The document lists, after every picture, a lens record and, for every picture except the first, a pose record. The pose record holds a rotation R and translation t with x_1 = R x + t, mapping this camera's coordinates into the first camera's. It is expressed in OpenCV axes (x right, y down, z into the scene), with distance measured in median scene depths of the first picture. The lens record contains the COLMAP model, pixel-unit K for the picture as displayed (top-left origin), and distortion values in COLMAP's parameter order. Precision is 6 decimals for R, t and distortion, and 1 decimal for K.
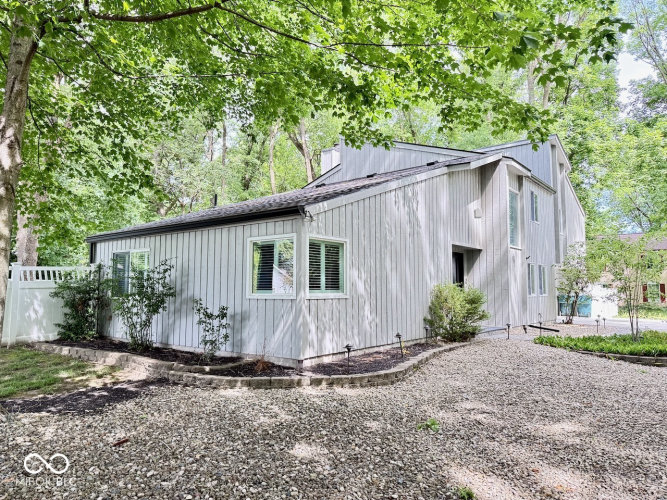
lens RADIAL K [[501.3, 0, 333.5], [0, 501.3, 236.6], [0, 0, 1]] dist [0.067596, -0.102679]
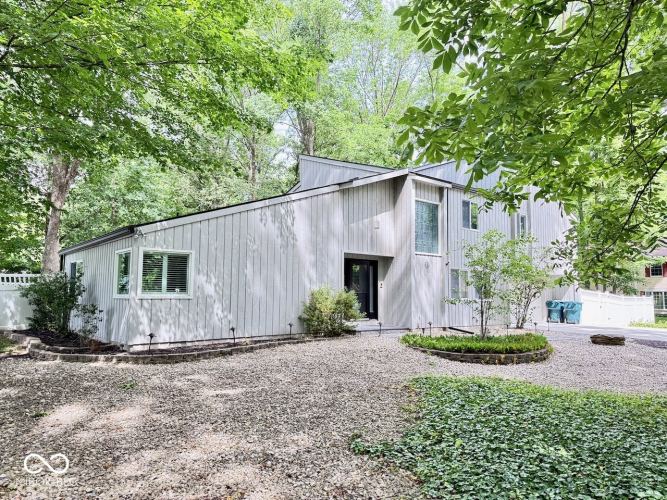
lens RADIAL K [[501.3, 0, 333.5], [0, 501.3, 236.6], [0, 0, 1]] dist [0.067596, -0.102679]
pose [[0.979181, -0.018163, -0.202174, 0.543210], [0.015442, 0.999768, -0.015026, -0.005759], [0.202400, 0.011591, 0.979234, -0.136854]]
